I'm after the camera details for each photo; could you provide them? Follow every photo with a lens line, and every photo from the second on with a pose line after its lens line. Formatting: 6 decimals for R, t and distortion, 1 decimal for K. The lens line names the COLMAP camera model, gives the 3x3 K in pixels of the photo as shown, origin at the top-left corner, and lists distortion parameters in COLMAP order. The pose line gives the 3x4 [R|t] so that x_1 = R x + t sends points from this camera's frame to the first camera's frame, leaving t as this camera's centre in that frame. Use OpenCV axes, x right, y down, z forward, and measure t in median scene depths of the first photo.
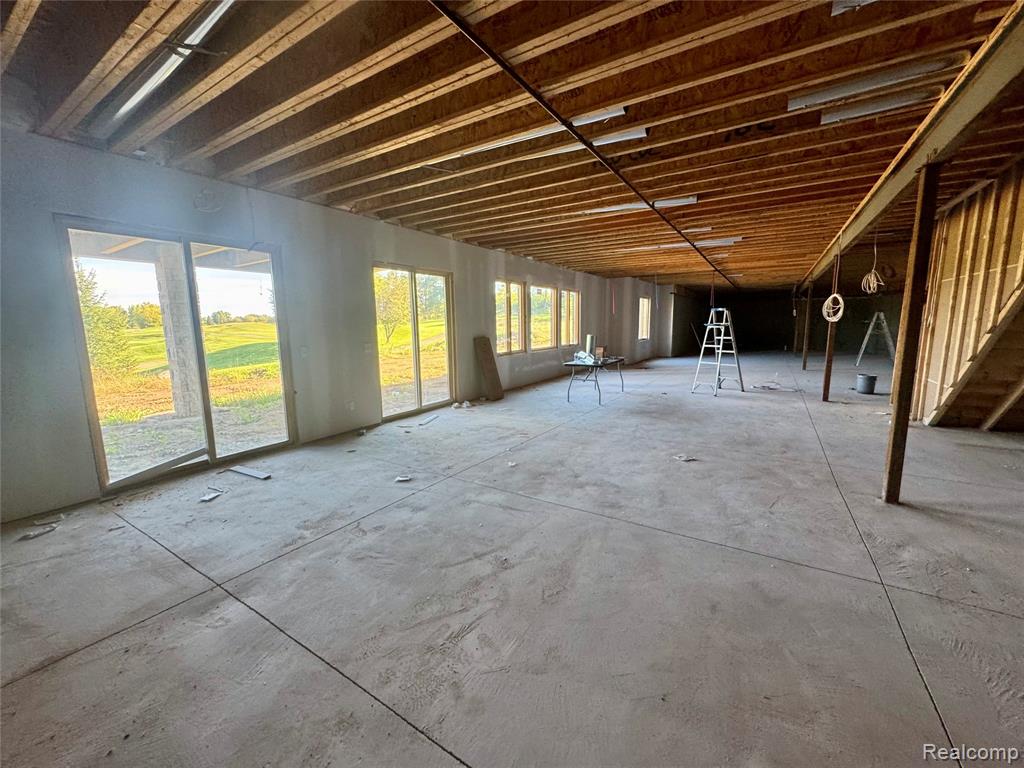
lens RADIAL K [[409.6, 0, 512.9], [0, 409.6, 383.5], [0, 0, 1]] dist [-0.002176, -0.000118]
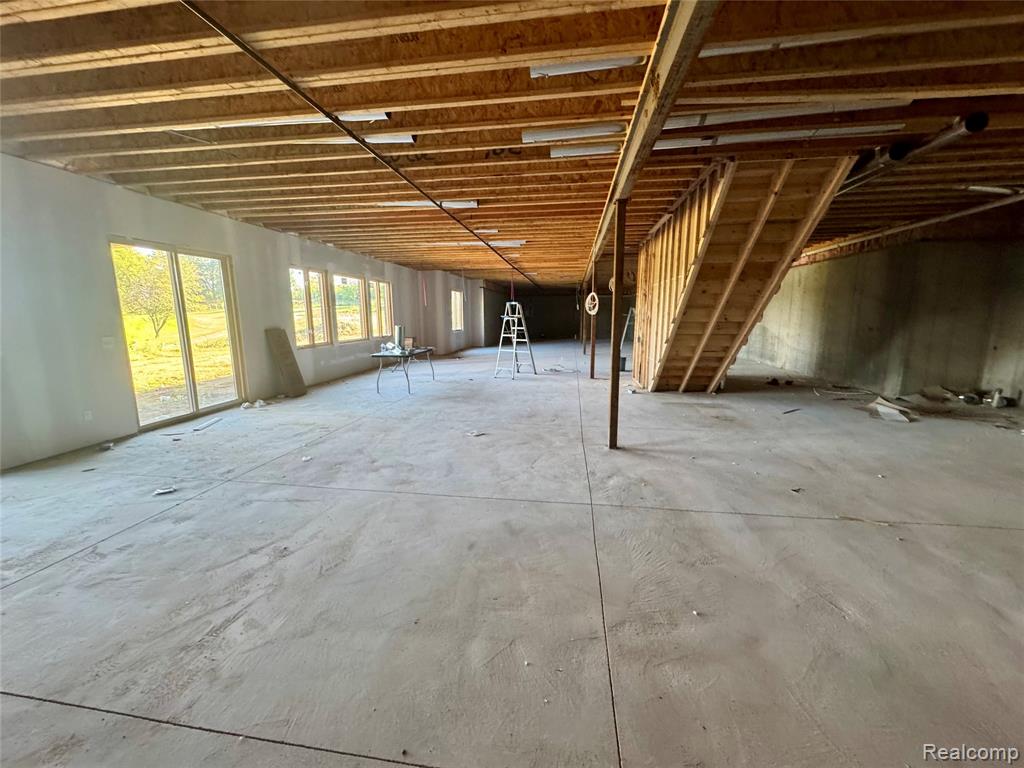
lens RADIAL K [[409.6, 0, 512.9], [0, 409.6, 383.5], [0, 0, 1]] dist [-0.002176, -0.000118]
pose [[0.915621, -0.058608, 0.397748, 0.079369], [0.051007, 0.998257, 0.029674, 0.016835], [-0.398794, -0.006883, 0.917015, -0.094661]]
